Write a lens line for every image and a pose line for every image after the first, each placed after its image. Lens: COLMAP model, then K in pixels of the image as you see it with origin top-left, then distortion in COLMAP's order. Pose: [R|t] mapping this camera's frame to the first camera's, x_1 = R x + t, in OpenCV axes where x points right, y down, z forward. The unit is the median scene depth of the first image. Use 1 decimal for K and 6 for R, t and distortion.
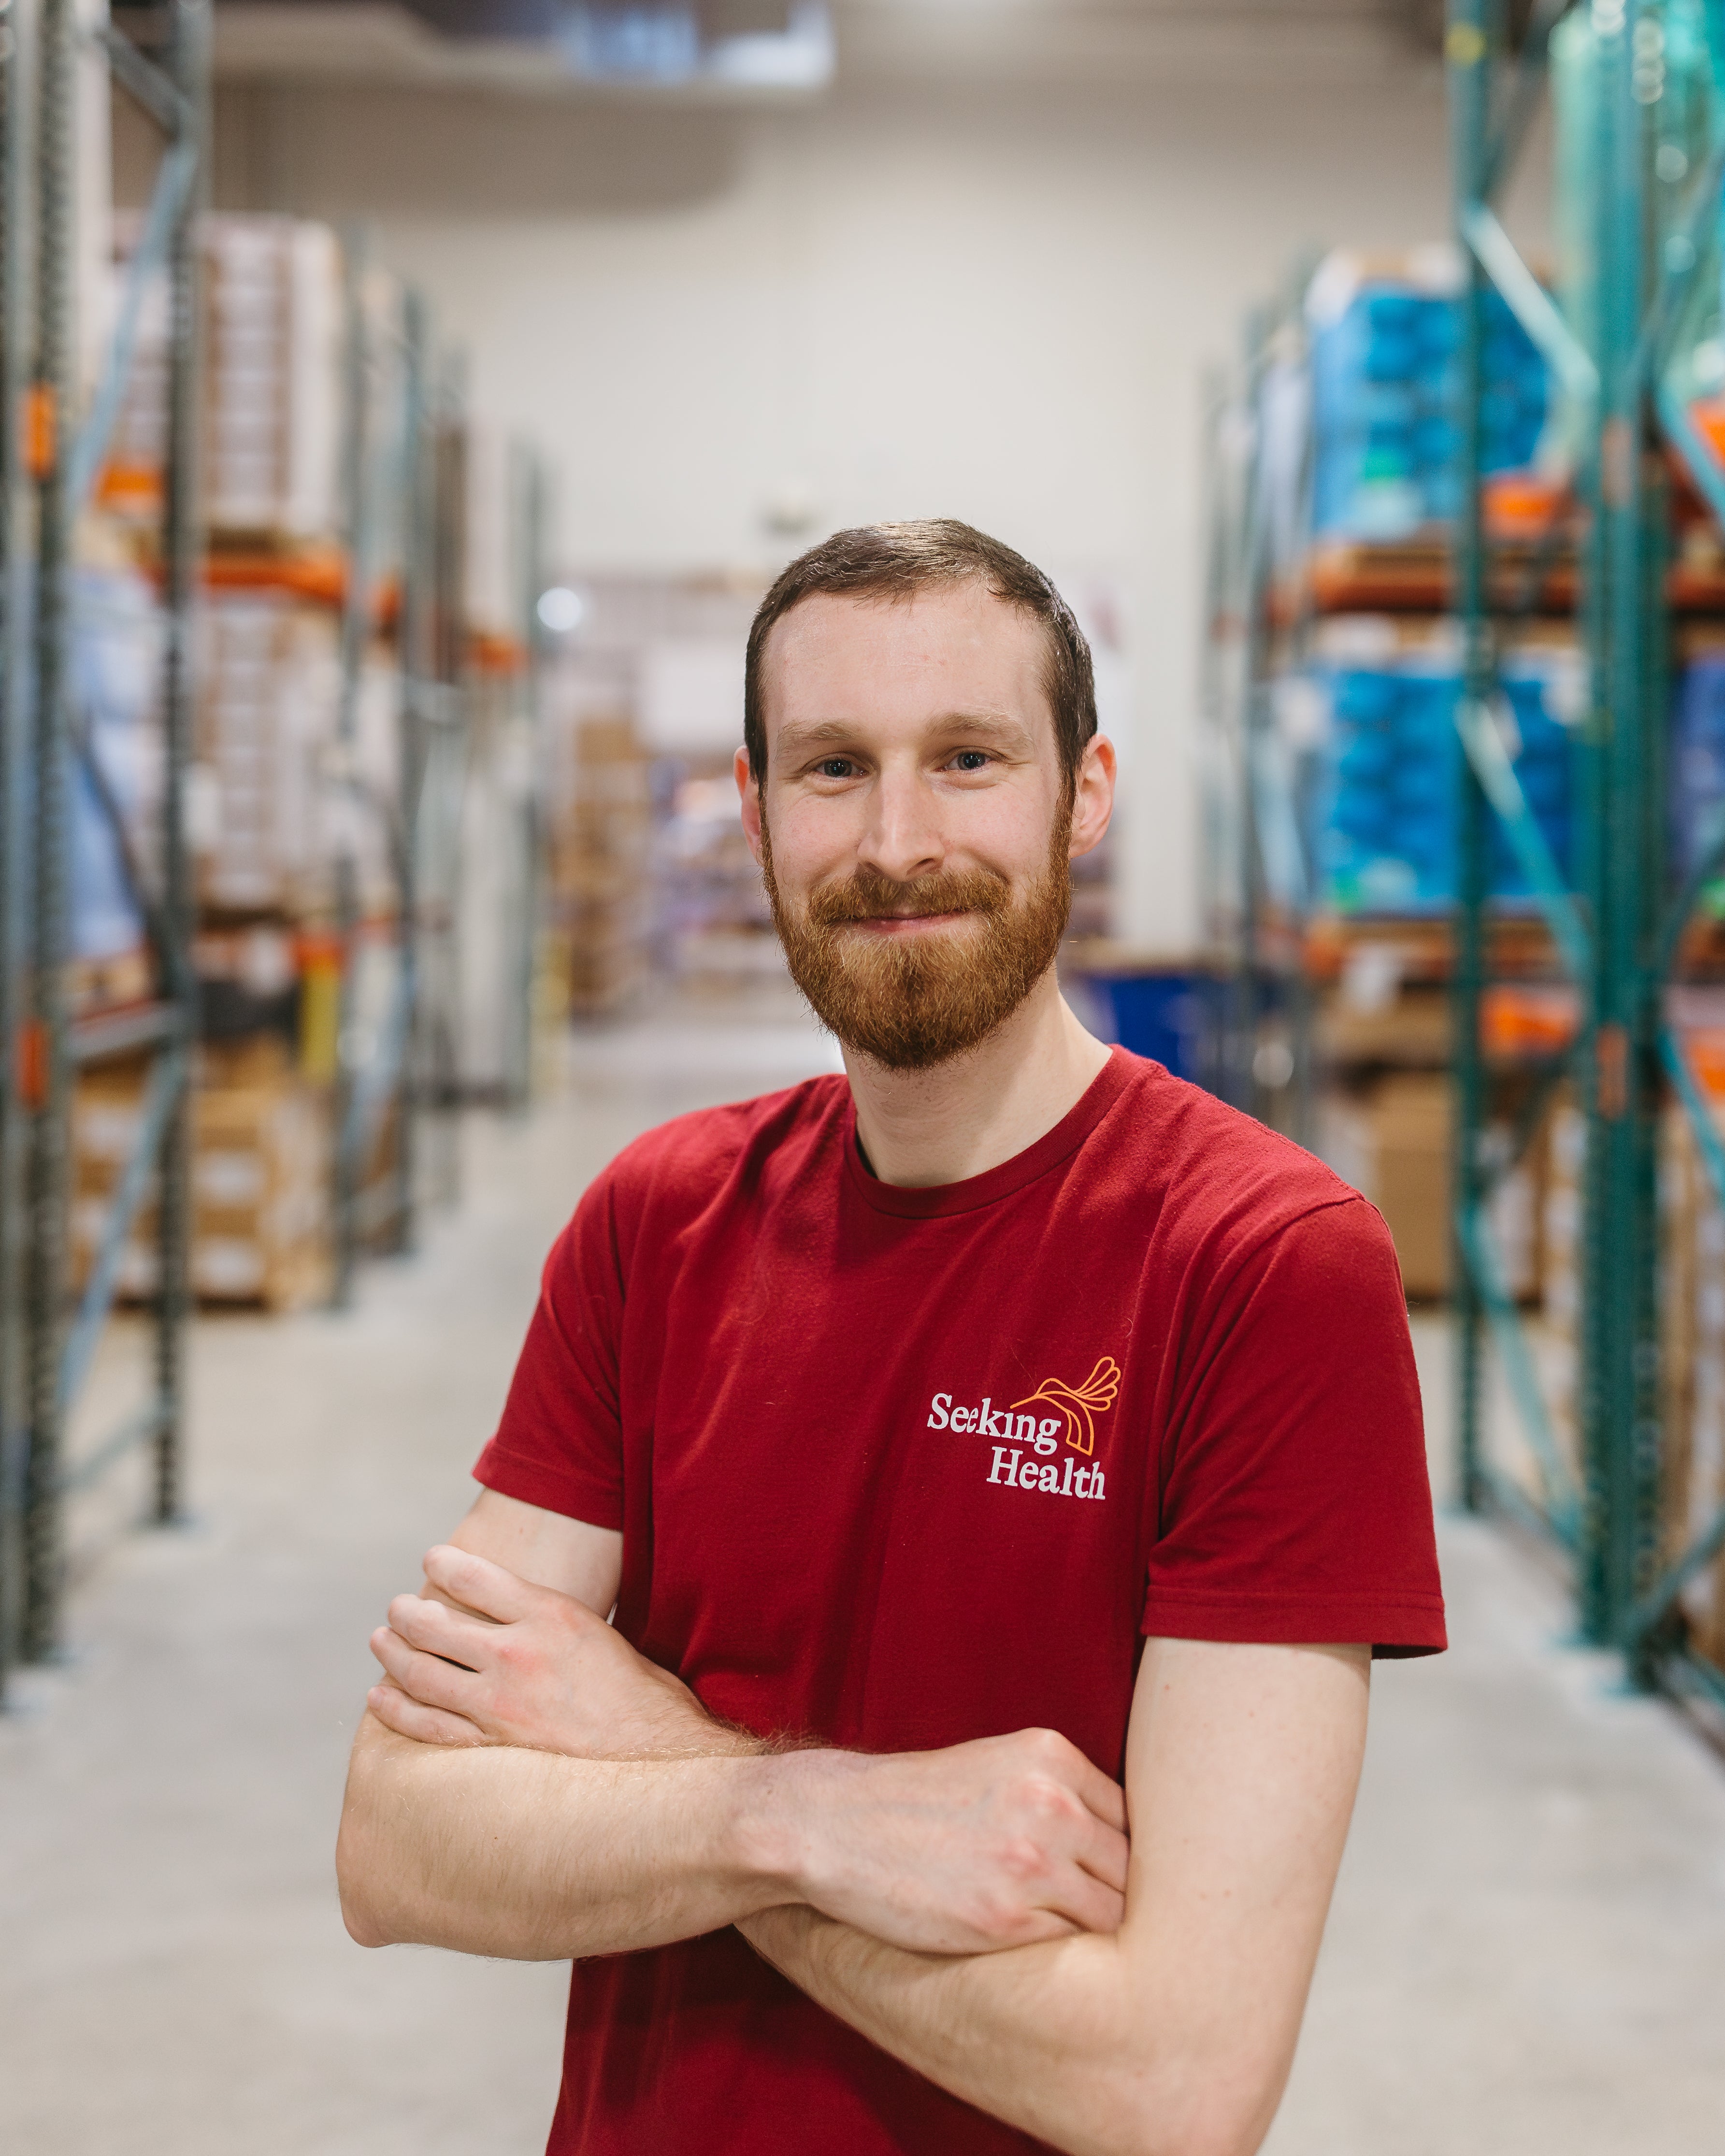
lens RADIAL K [[2725.1, 0, 862.5], [0, 2725.1, 1078.0], [0, 0, 1]] dist [0.018937, 0.040313]
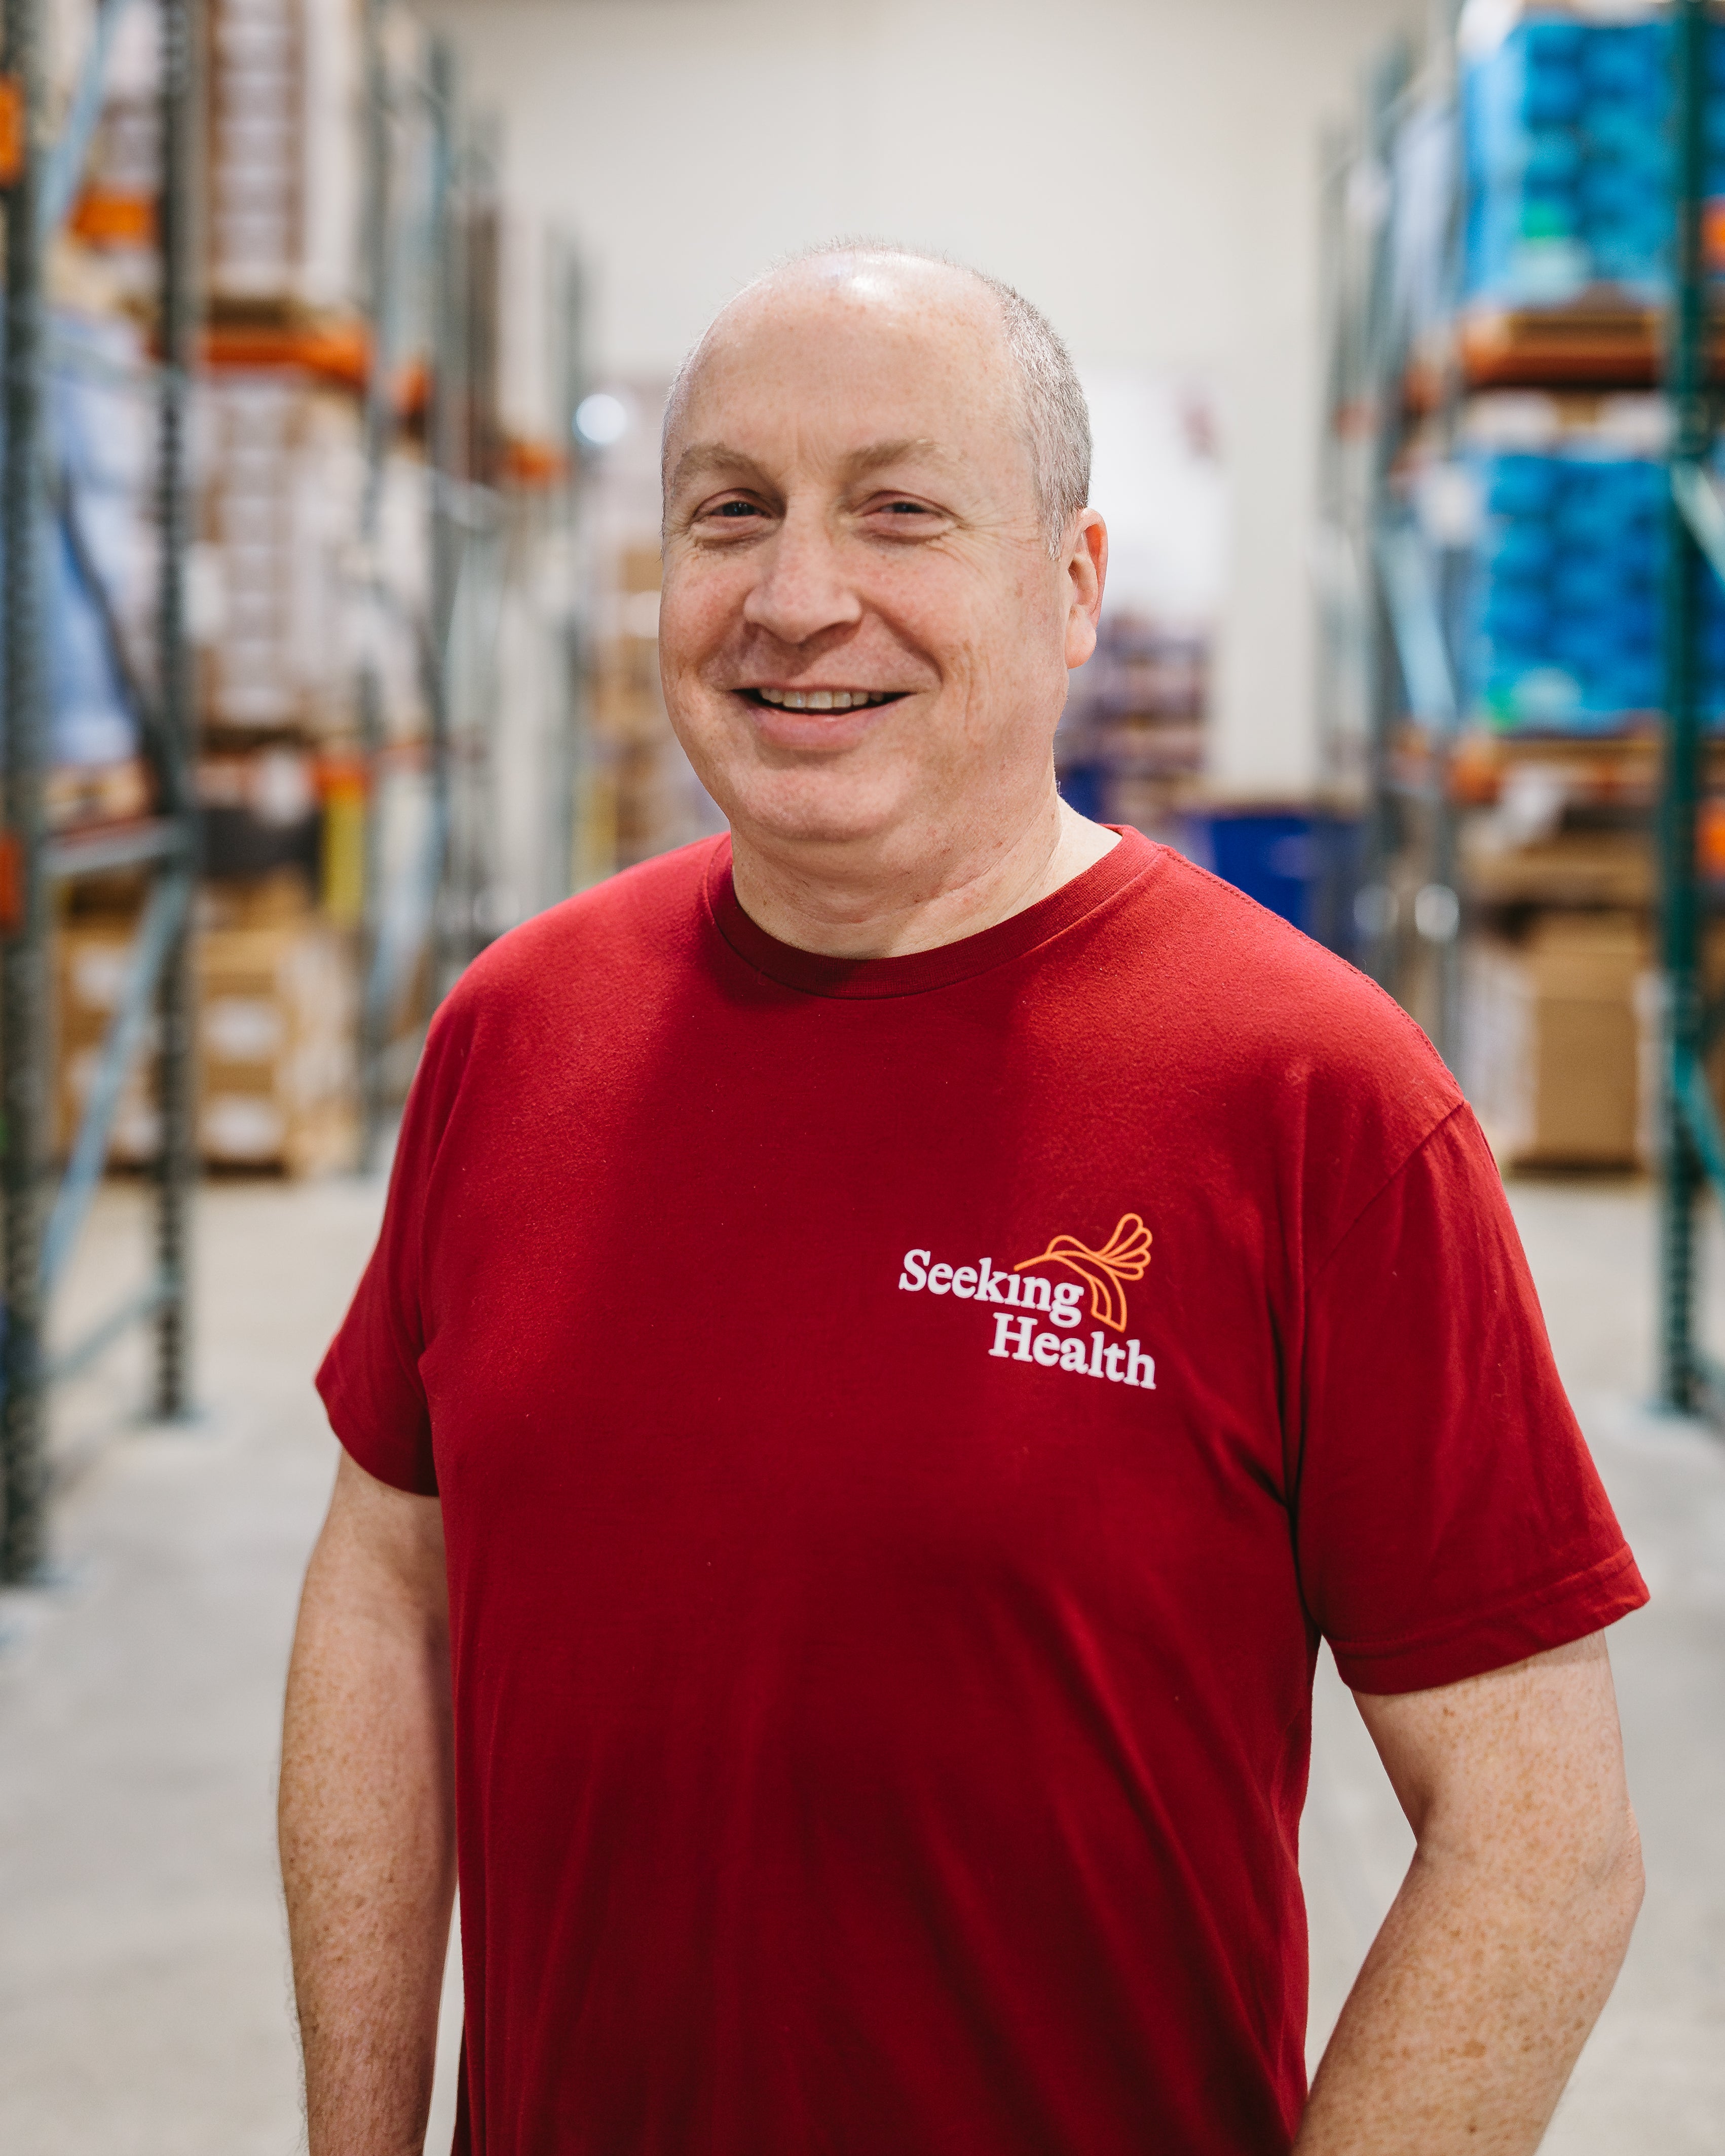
lens RADIAL K [[2724.9, 0, 862.5], [0, 2724.9, 1078.0], [0, 0, 1]] dist [0.018937, 0.040313]
pose [[0.999953, 0.001140, -0.009669, -0.019883], [-0.000702, 0.998977, 0.045221, 0.011637], [0.009711, -0.045212, 0.998930, 0.104977]]
